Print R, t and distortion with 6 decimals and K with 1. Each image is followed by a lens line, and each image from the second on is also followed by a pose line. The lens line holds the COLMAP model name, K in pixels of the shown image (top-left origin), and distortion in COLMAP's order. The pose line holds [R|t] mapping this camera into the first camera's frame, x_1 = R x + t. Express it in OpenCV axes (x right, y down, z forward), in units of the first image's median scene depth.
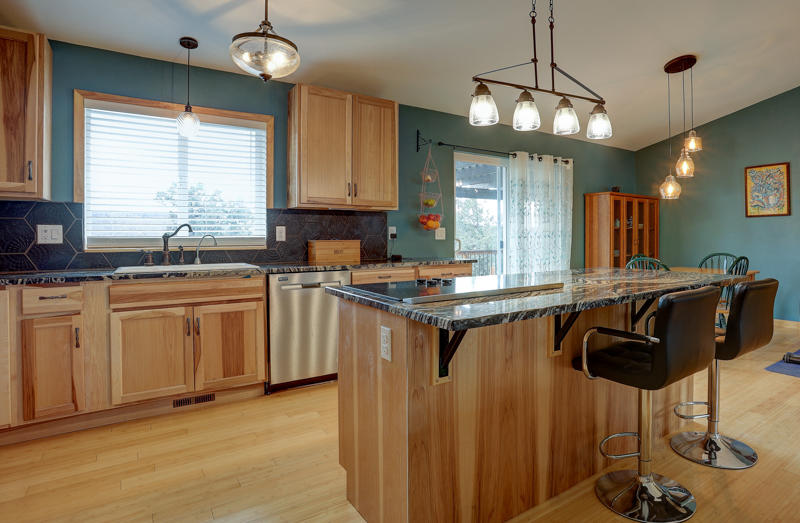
lens RADIAL K [[435.3, 0, 436.5], [0, 435.3, 242.0], [0, 0, 1]] dist [-0.001536, 0.001131]
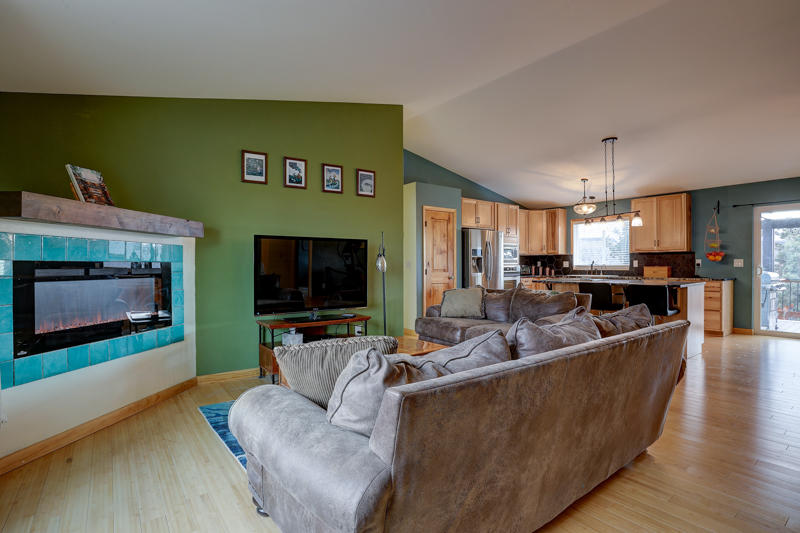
lens RADIAL K [[405.1, 0, 406.0], [0, 405.1, 267.4], [0, 0, 1]] dist [-0.040817, 0.008680]
pose [[0.060763, 0.005443, -0.998137, 1.881161], [-0.015381, 0.999872, 0.004516, 0.010093], [0.998034, 0.015078, 0.060839, -0.366653]]
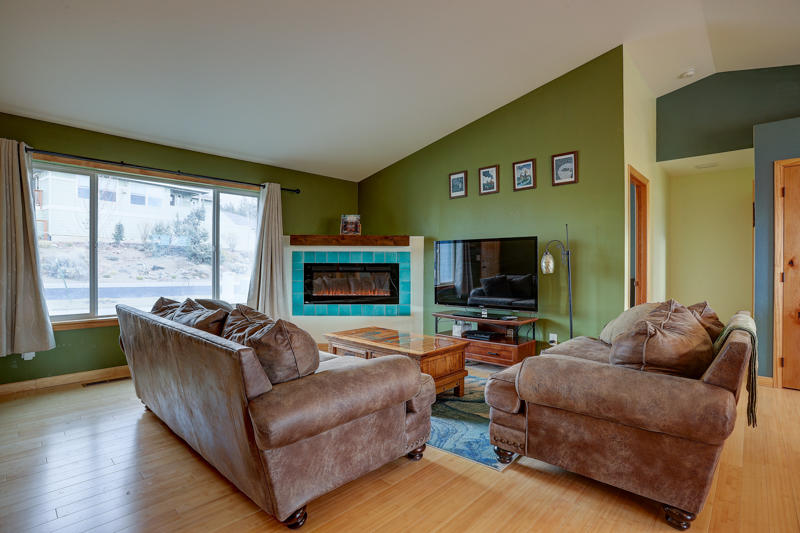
lens RADIAL K [[402.5, 0, 406.6], [0, 402.5, 262.4], [0, 0, 1]] dist [-0.006047, -0.000951]
pose [[-0.973209, -0.005055, -0.229865, 1.123511], [-0.008086, 0.999892, 0.012245, -0.011726], [0.229779, 0.013775, -0.973145, 0.711852]]
